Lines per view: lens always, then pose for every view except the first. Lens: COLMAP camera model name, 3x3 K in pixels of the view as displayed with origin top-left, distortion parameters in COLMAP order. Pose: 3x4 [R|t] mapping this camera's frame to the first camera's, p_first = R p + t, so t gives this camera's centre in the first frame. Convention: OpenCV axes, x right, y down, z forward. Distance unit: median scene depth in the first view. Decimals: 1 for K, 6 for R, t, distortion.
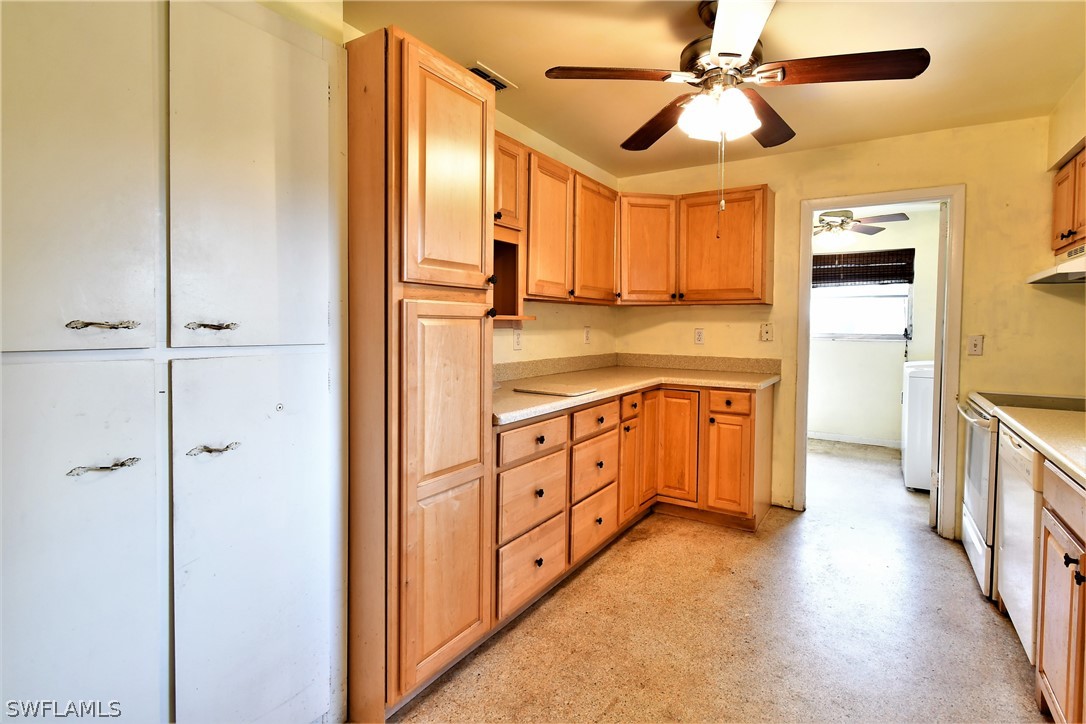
lens RADIAL K [[538.9, 0, 545.4], [0, 538.9, 338.0], [0, 0, 1]] dist [0.001021, 0.000008]
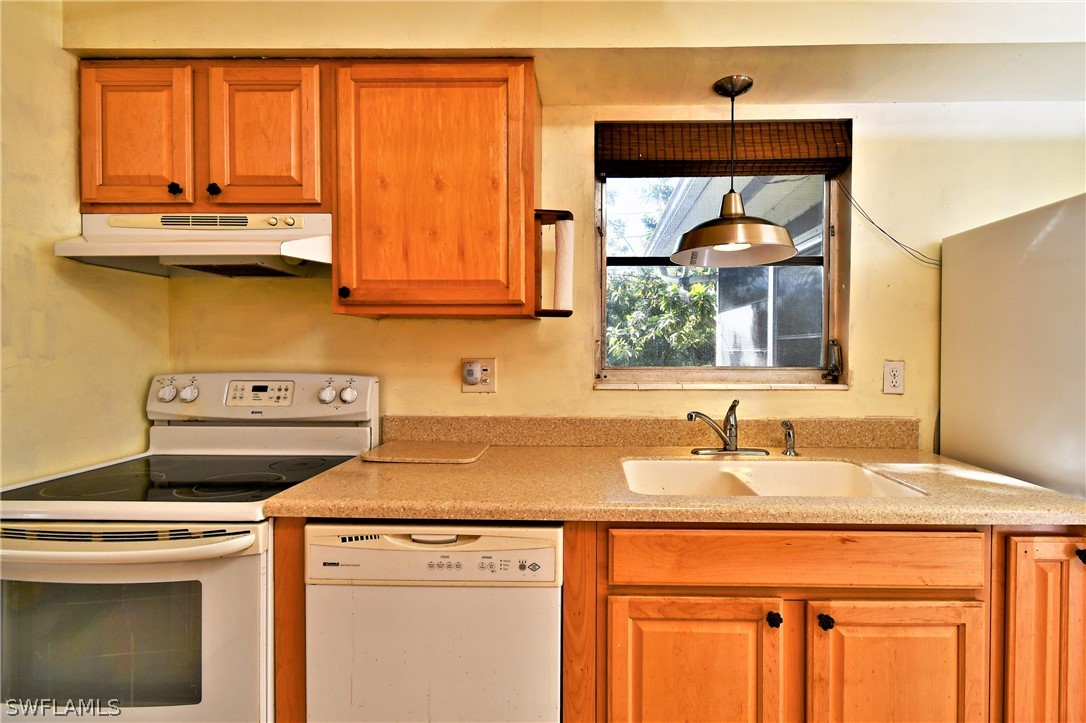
lens RADIAL K [[515.3, 0, 543.1], [0, 515.3, 354.5], [0, 0, 1]] dist [0.001345, 0.000123]
pose [[-0.524820, -0.022099, 0.850927, 0.241549], [0.014244, 0.999295, 0.034738, -0.019924], [-0.851094, 0.030351, -0.524135, 0.879213]]
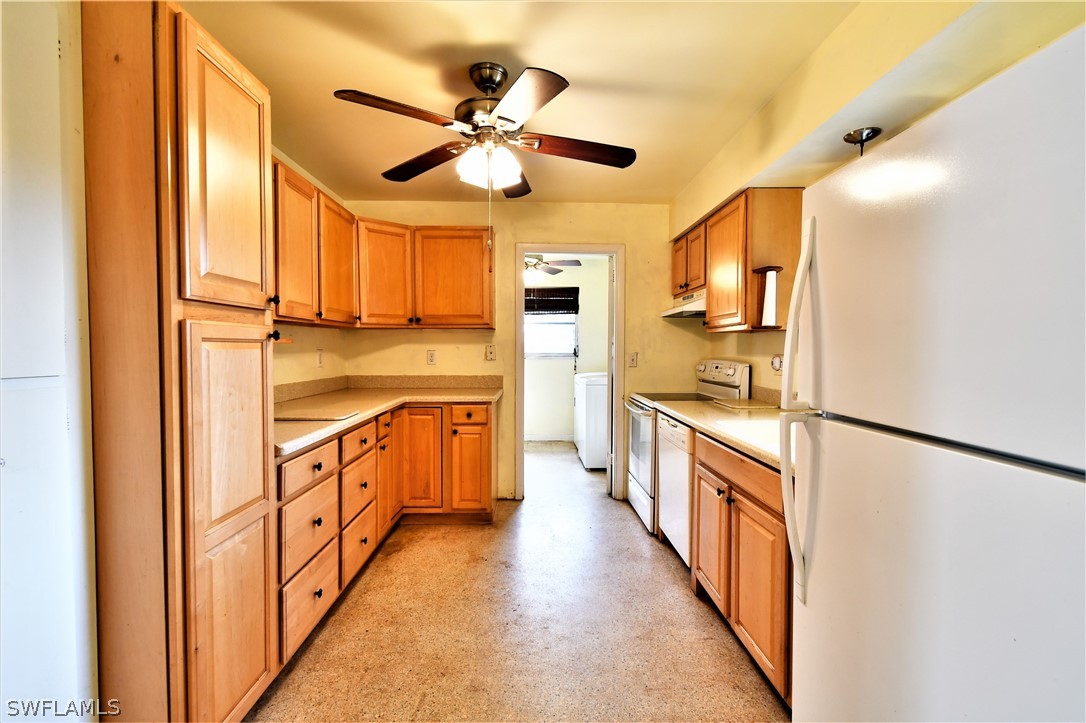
lens RADIAL K [[514.8, 0, 543.0], [0, 514.8, 361.5], [0, 0, 1]] dist [-0.002395, -0.000729]
pose [[0.833894, -0.023357, 0.551430, -0.154678], [0.021047, 0.999723, 0.010518, -0.001273], [-0.551523, 0.002835, 0.834155, 0.006194]]
